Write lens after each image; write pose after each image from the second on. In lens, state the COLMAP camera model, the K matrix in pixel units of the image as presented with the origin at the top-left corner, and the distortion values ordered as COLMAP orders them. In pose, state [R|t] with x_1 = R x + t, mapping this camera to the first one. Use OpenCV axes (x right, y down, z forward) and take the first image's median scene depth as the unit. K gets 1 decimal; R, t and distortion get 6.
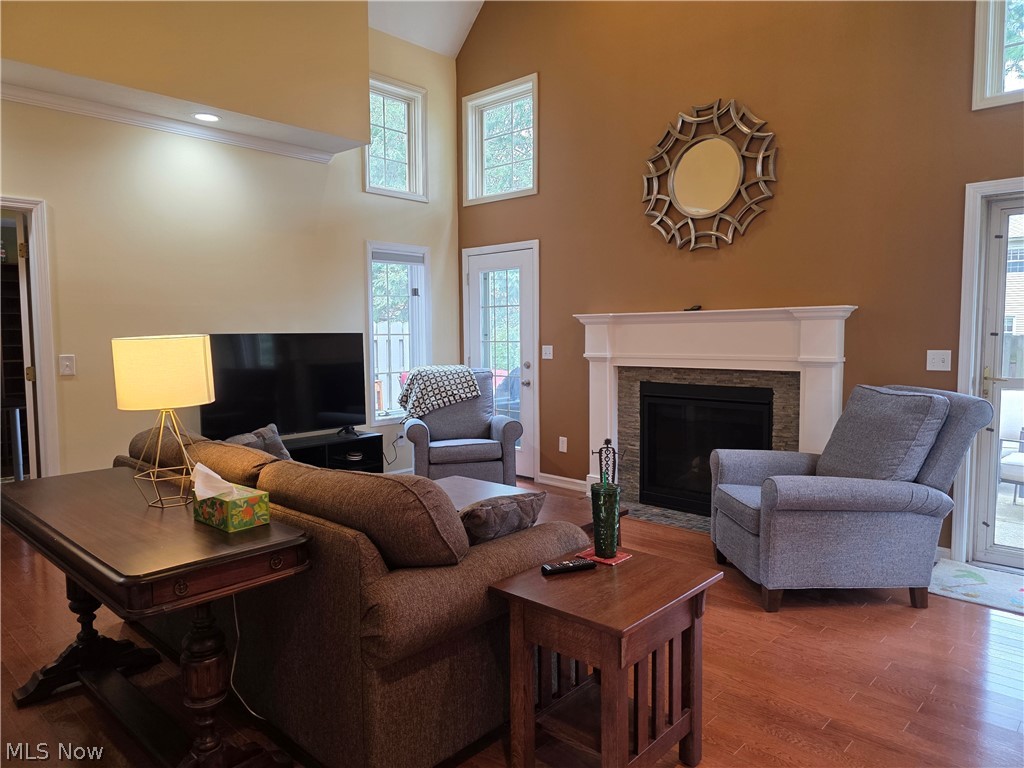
lens RADIAL K [[678.8, 0, 515.2], [0, 678.8, 381.5], [0, 0, 1]] dist [0.057022, -0.048878]
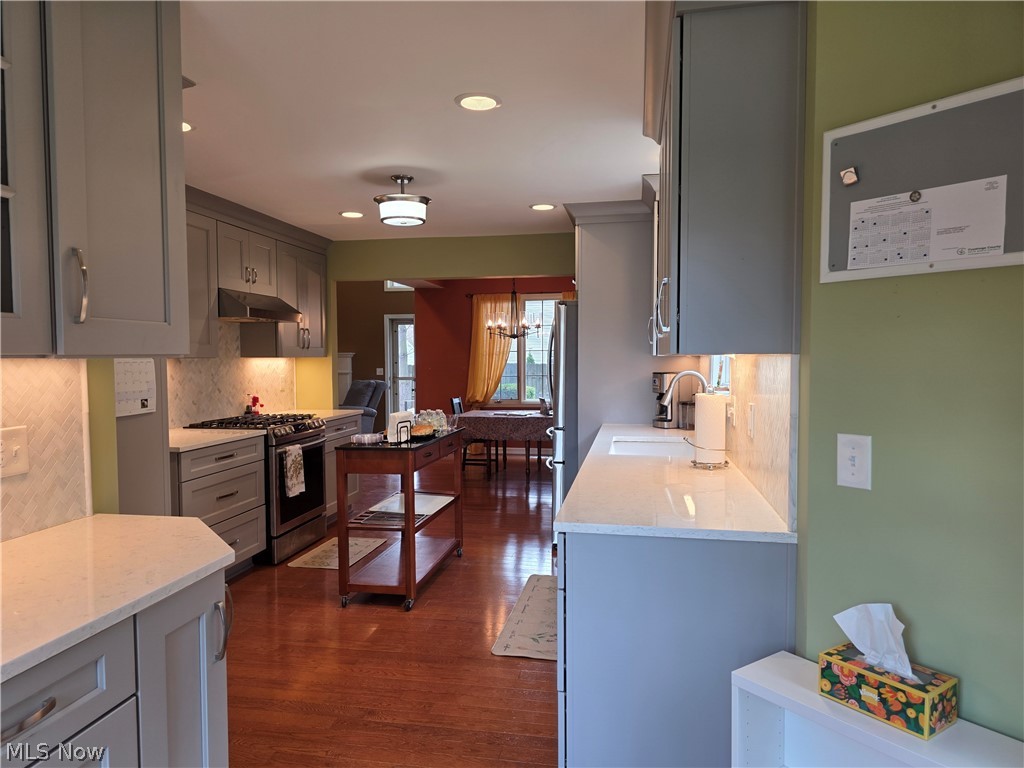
lens RADIAL K [[689.8, 0, 508.6], [0, 689.8, 386.3], [0, 0, 1]] dist [0.065132, -0.067078]
pose [[0.845542, -0.020544, 0.533513, -0.452227], [0.039043, 0.998963, -0.023411, 0.109358], [-0.532479, 0.040625, 0.845468, -1.600047]]
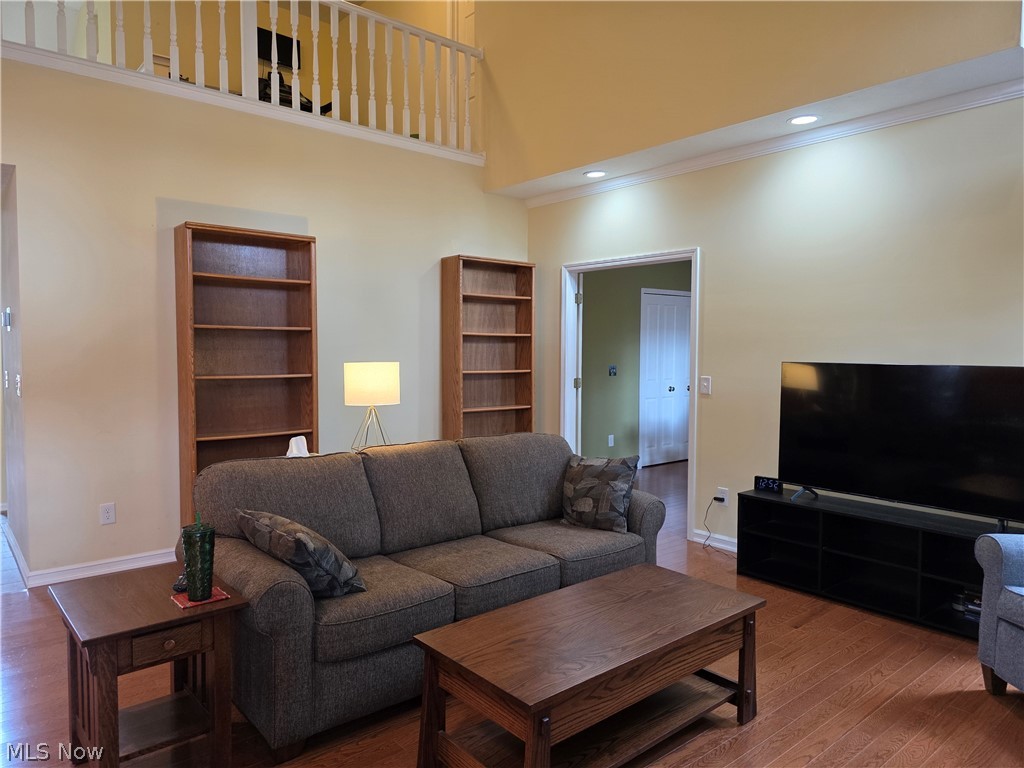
lens RADIAL K [[689.8, 0, 508.6], [0, 689.8, 386.3], [0, 0, 1]] dist [0.065132, -0.067078]
pose [[-0.123188, 0.063705, -0.990337, 0.506230], [-0.079554, 0.994092, 0.073843, -0.075268], [0.989190, 0.087882, -0.117392, 0.740226]]
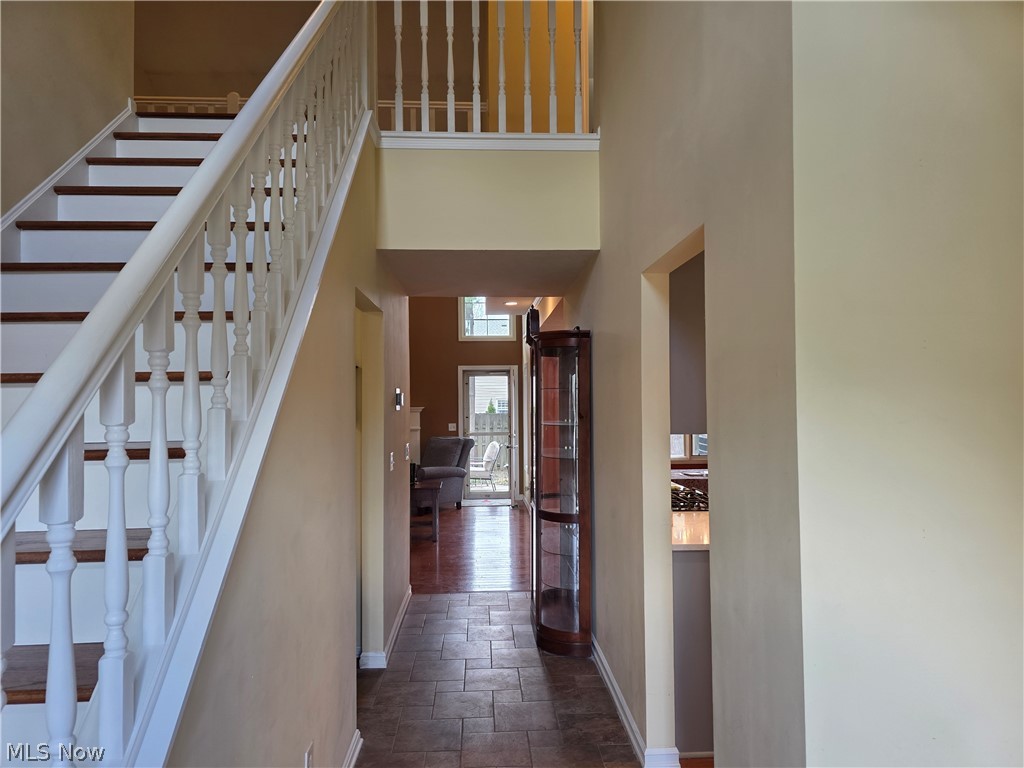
lens RADIAL K [[690.9, 0, 512.0], [0, 690.9, 384.0], [0, 0, 1]] dist [0.058835, -0.054421]
pose [[0.703009, 0.014707, 0.711029, -1.037753], [0.055971, 0.995541, -0.075932, 0.018790], [-0.708975, 0.093178, 0.699051, -0.982848]]
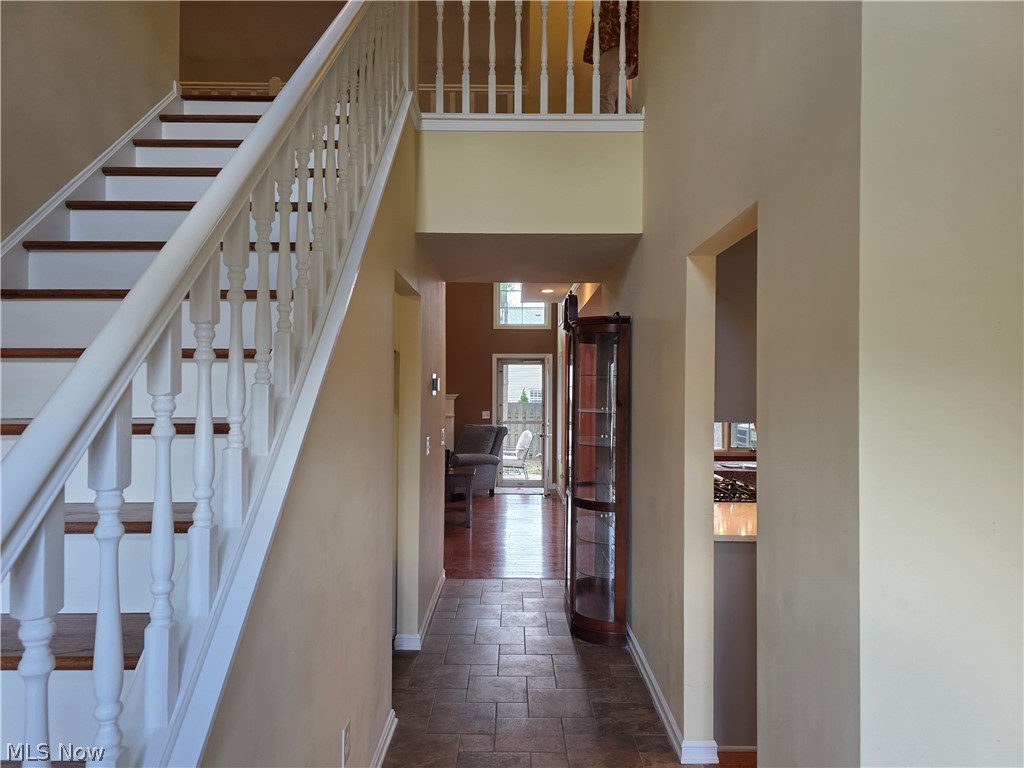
lens RADIAL K [[689.8, 0, 508.6], [0, 689.8, 386.3], [0, 0, 1]] dist [0.065132, -0.067078]
pose [[0.738852, 0.012886, 0.673744, -1.035684], [0.037805, 0.997450, -0.060536, 0.022994], [-0.672806, 0.070198, 0.736481, -0.972307]]
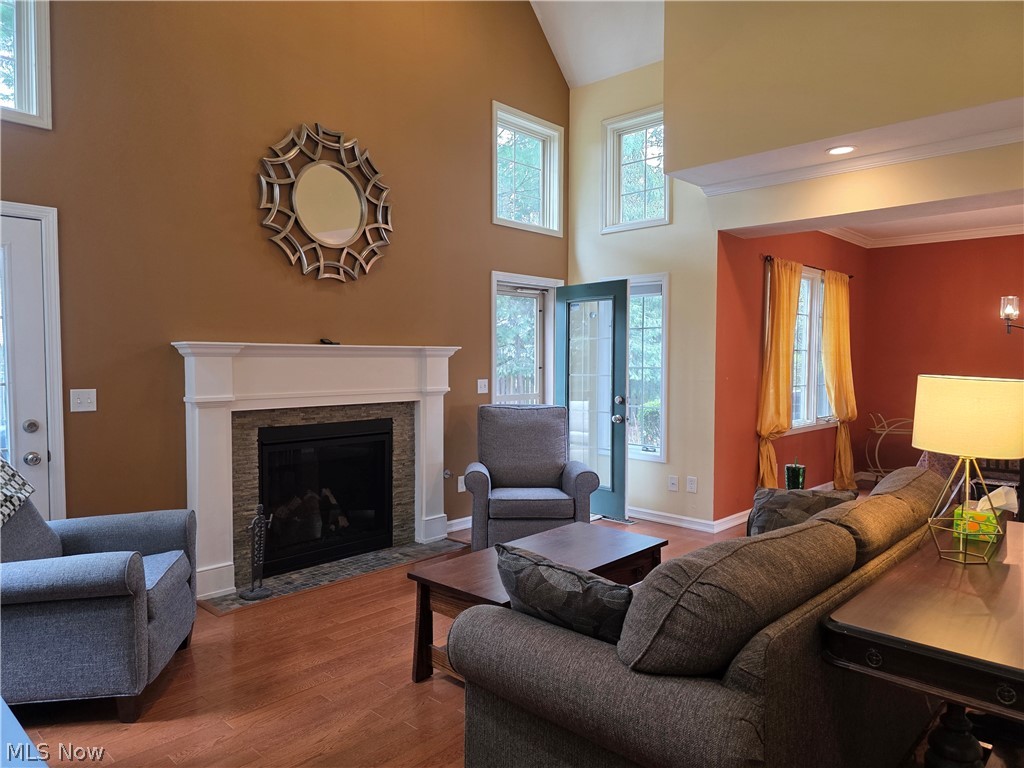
lens RADIAL K [[689.8, 0, 508.6], [0, 689.8, 386.3], [0, 0, 1]] dist [0.065132, -0.067078]
pose [[0.004740, -0.034063, 0.999408, -0.753050], [0.068728, 0.997068, 0.033657, -0.067058], [-0.997624, 0.068528, 0.007067, 0.821782]]
